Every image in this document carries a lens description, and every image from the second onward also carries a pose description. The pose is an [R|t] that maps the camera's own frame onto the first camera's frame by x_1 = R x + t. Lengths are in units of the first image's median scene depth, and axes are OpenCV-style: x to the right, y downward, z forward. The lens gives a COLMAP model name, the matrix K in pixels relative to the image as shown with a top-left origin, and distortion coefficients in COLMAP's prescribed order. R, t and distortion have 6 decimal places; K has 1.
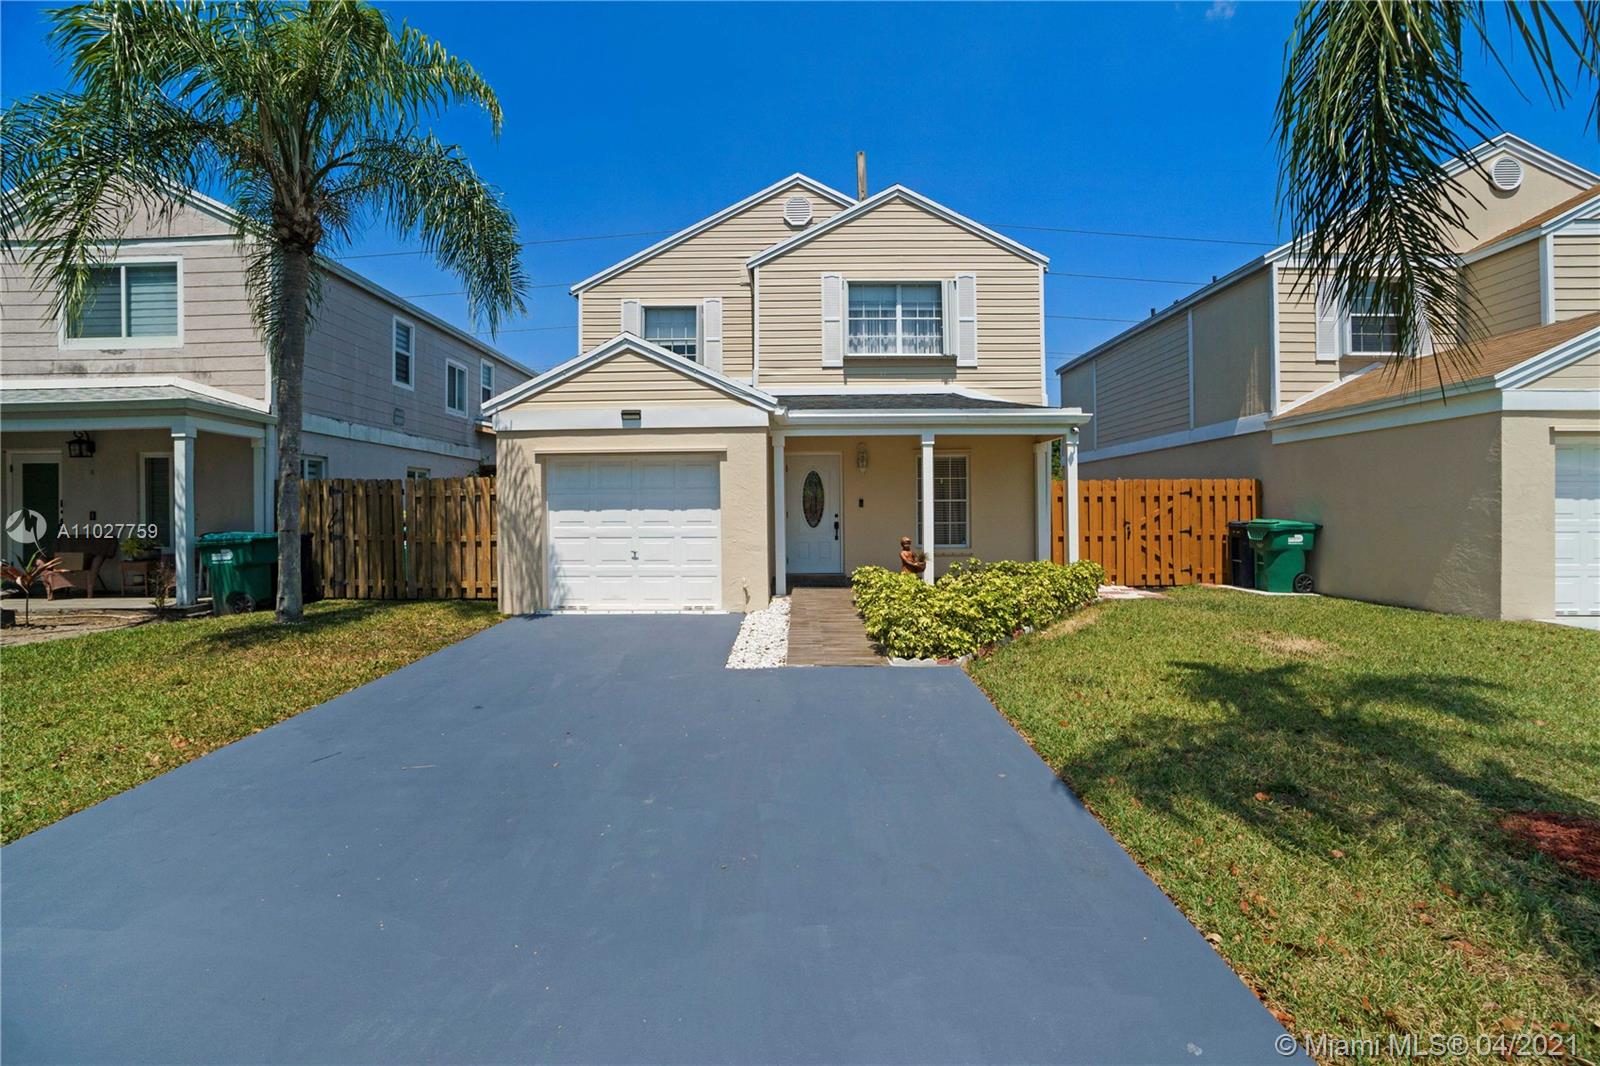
lens RADIAL K [[699.8, 0, 796.8], [0, 699.8, 505.6], [0, 0, 1]] dist [-0.029733, 0.008299]
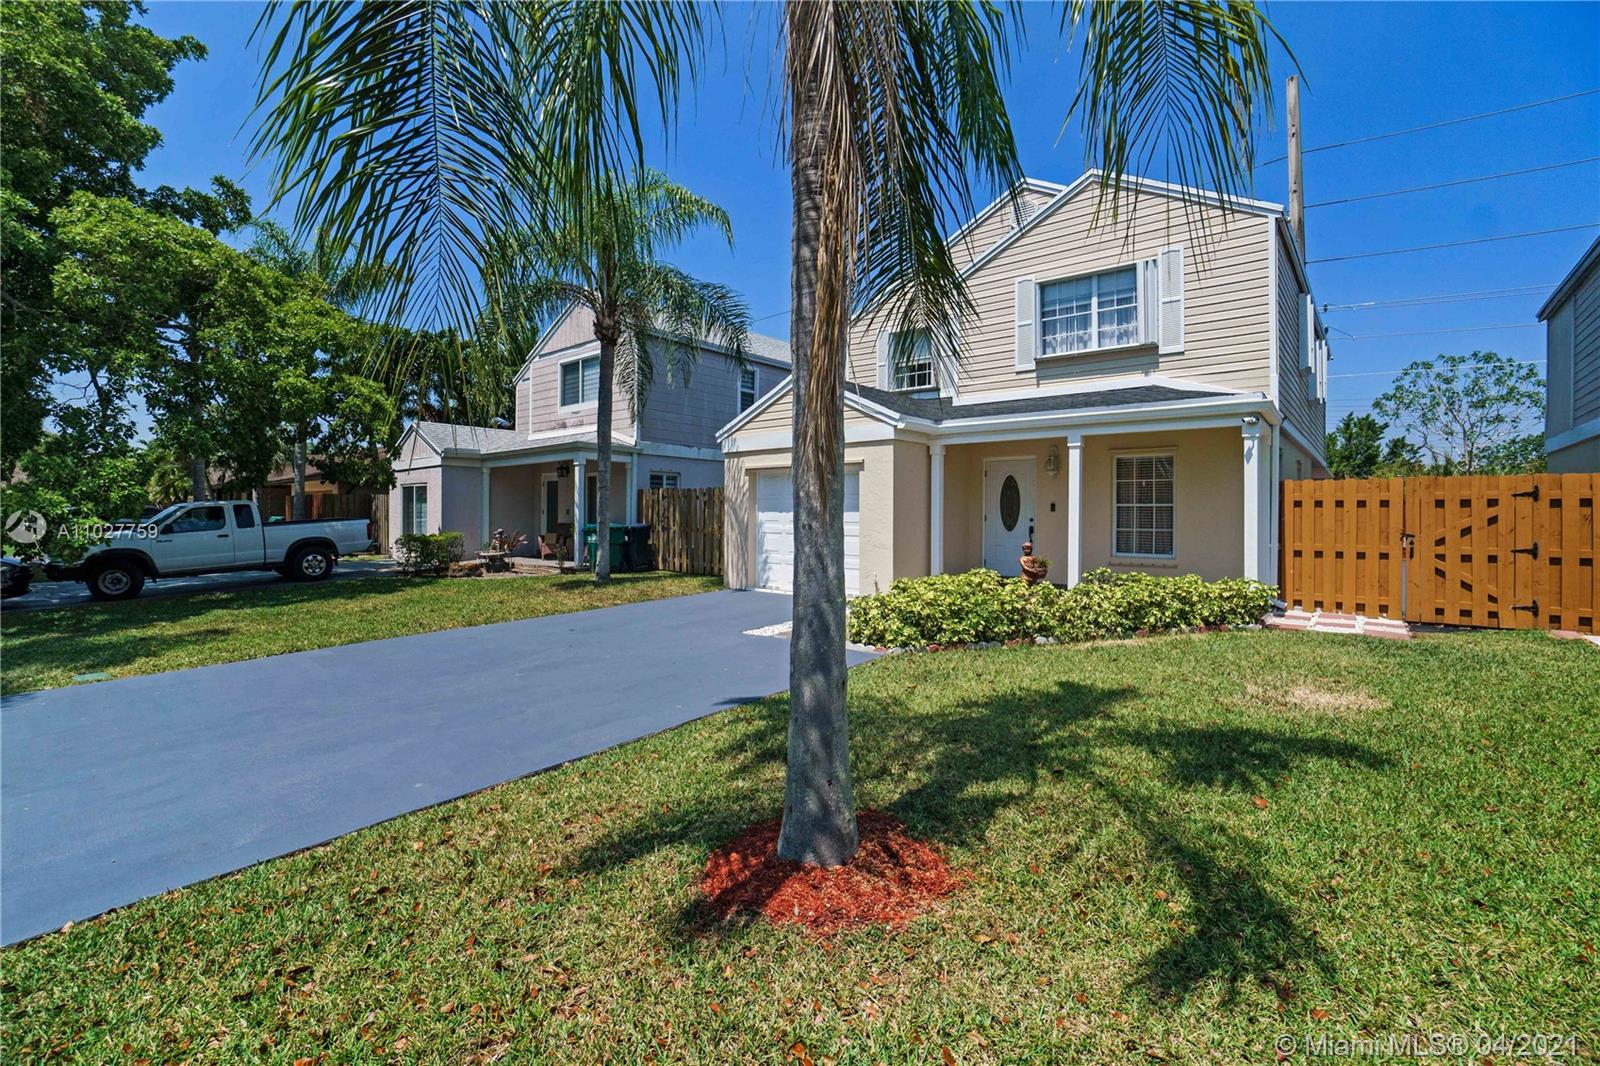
lens RADIAL K [[699.8, 0, 816.3], [0, 699.8, 512.9], [0, 0, 1]] dist [-0.029733, 0.008299]
pose [[0.783696, 0.011147, -0.621045, 0.452921], [-0.005023, 0.999920, 0.011609, -0.005246], [0.621125, -0.005978, 0.783689, 0.031874]]
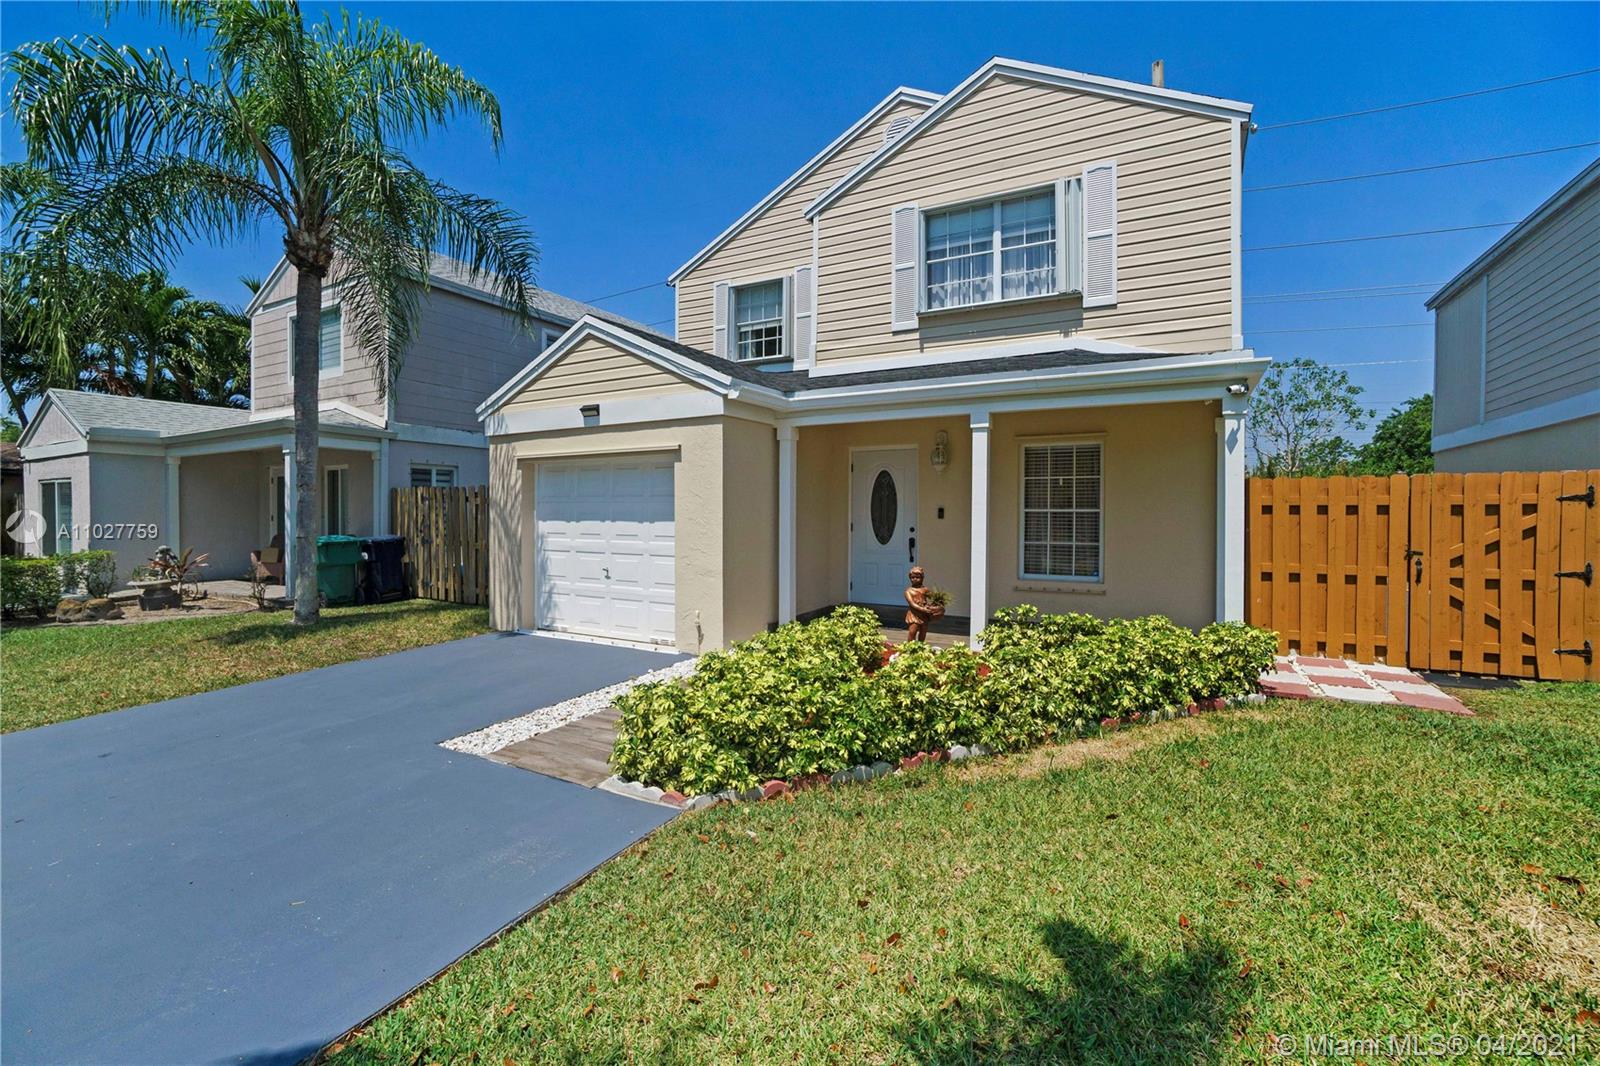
lens RADIAL K [[699.8, 0, 791.2], [0, 699.8, 514.1], [0, 0, 1]] dist [-0.029733, 0.008299]
pose [[0.874166, 0.010700, -0.485508, 0.318696], [-0.003298, 0.999865, 0.016098, -0.014024], [0.485615, -0.012472, 0.874084, 0.296483]]
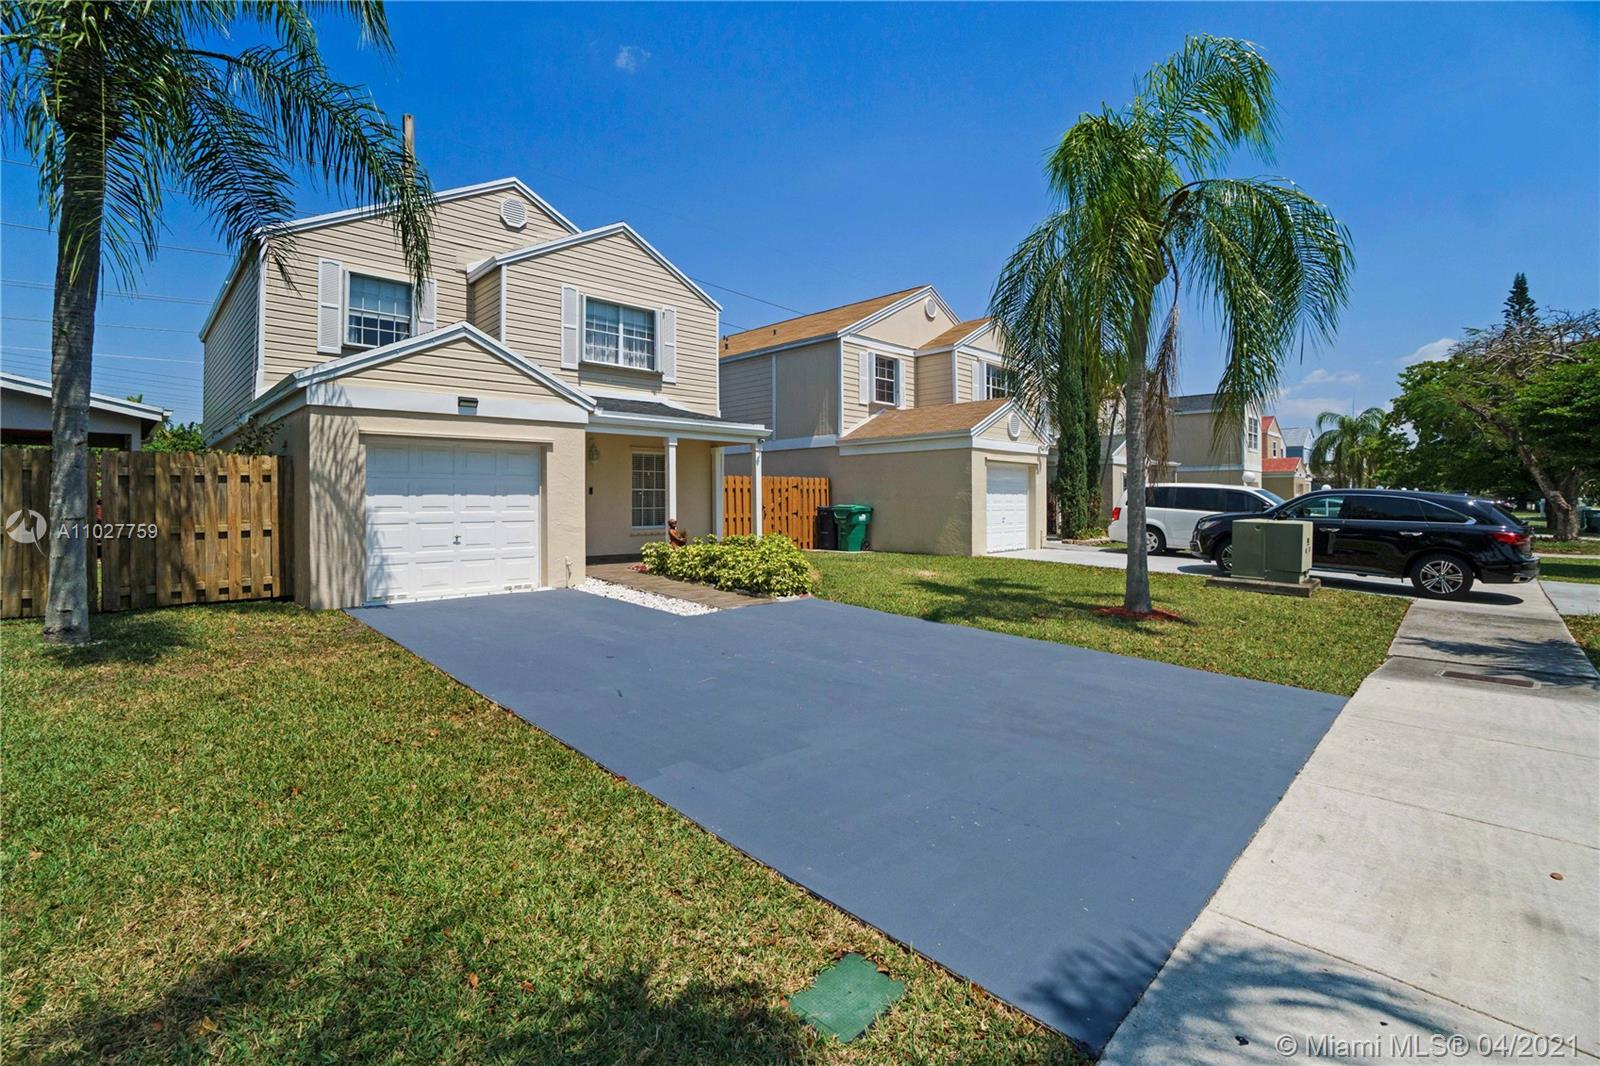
lens RADIAL K [[699.8, 0, 765.0], [0, 699.8, 489.8], [0, 0, 1]] dist [-0.029733, 0.008299]
pose [[0.740140, 0.013894, 0.672309, -0.481482], [-0.009214, 0.999902, -0.010521, 0.004288], [-0.672390, 0.001592, 0.740196, -0.039198]]
